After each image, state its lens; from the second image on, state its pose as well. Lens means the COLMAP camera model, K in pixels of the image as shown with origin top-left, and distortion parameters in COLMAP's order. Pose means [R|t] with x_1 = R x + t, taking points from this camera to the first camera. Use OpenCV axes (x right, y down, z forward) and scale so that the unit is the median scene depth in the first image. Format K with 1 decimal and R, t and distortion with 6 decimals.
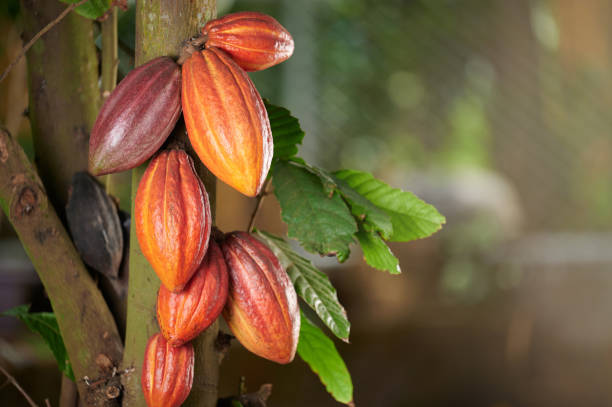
lens RADIAL K [[3611.1, 0, 306.0], [0, 3611.1, 203.5], [0, 0, 1]] dist [0.023004, 9.638405]
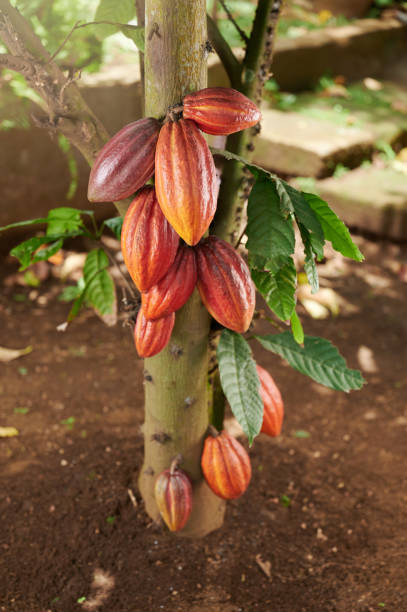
lens RADIAL K [[1219.7, 0, 203.5], [0, 1219.7, 306.0], [0, 0, 1]] dist [0.023469, -0.101067]
pose [[0.922064, 0.215466, -0.321517, 0.132100], [-0.069603, 0.909479, 0.409882, -0.159172], [0.380729, -0.355559, 0.853594, 0.611082]]
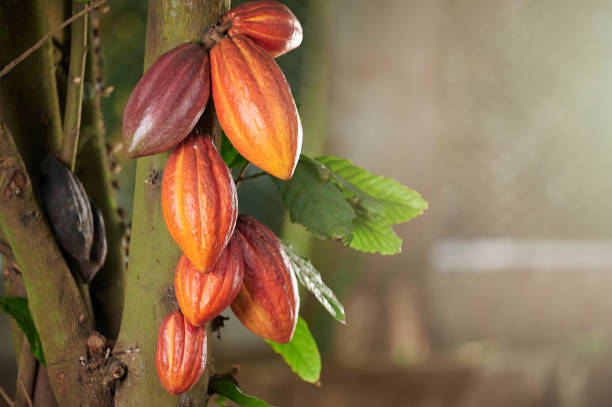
lens RADIAL K [[3611.1, 0, 306.0], [0, 3611.1, 203.5], [0, 0, 1]] dist [0.023004, 9.638405]
pose [[0.969905, 0.007186, 0.243377, -0.256027], [-0.005534, 0.999957, -0.007469, 0.012342], [-0.243420, 0.005898, 0.969903, -0.000427]]
